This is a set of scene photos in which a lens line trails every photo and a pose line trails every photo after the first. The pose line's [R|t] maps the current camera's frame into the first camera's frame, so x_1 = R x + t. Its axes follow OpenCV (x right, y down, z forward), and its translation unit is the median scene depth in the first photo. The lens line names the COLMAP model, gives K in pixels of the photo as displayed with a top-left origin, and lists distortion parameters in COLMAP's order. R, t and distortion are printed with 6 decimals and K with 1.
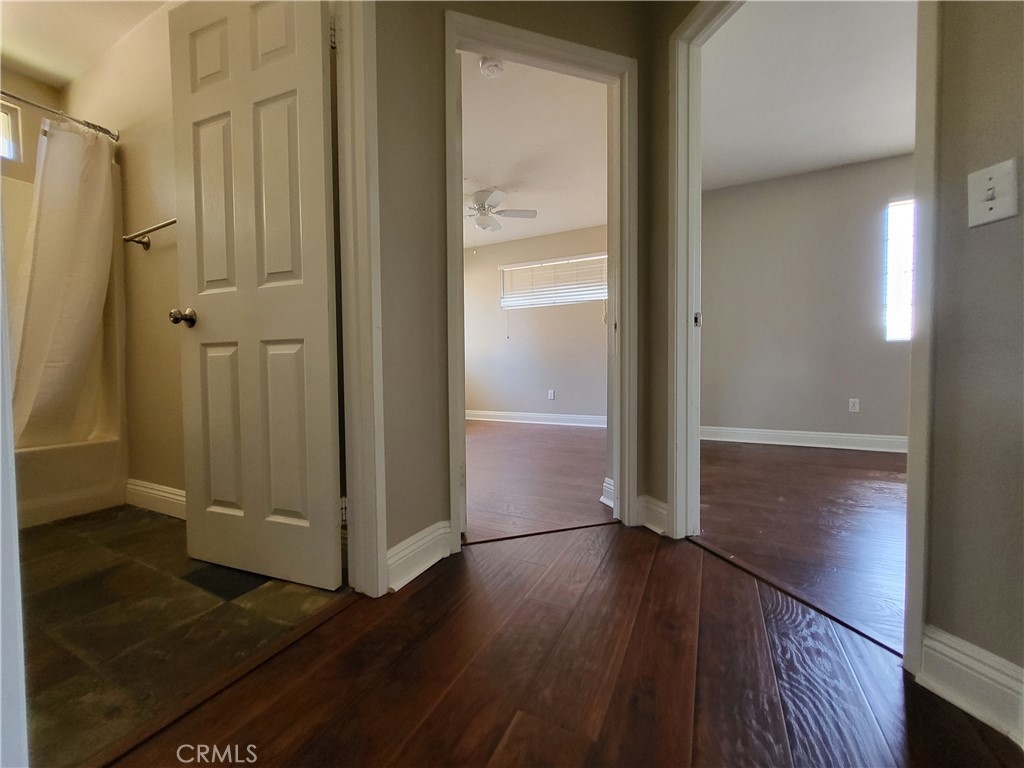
lens RADIAL K [[404.9, 0, 513.5], [0, 404.9, 380.5], [0, 0, 1]] dist [-0.001909, -0.000459]
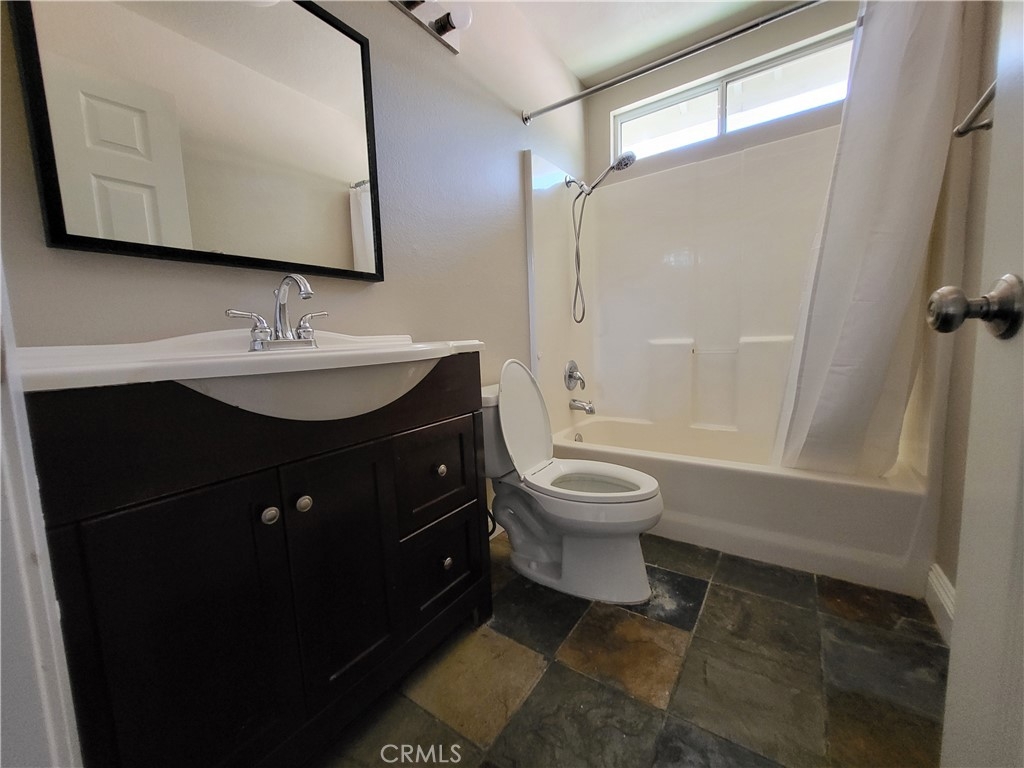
lens RADIAL K [[404.9, 0, 513.2], [0, 404.9, 380.1], [0, 0, 1]] dist [-0.001909, -0.000459]
pose [[-0.152707, 0.118555, -0.981135, -0.349550], [0.018284, 0.992947, 0.117137, -0.115040], [0.988102, -0.000051, -0.153798, 0.543971]]
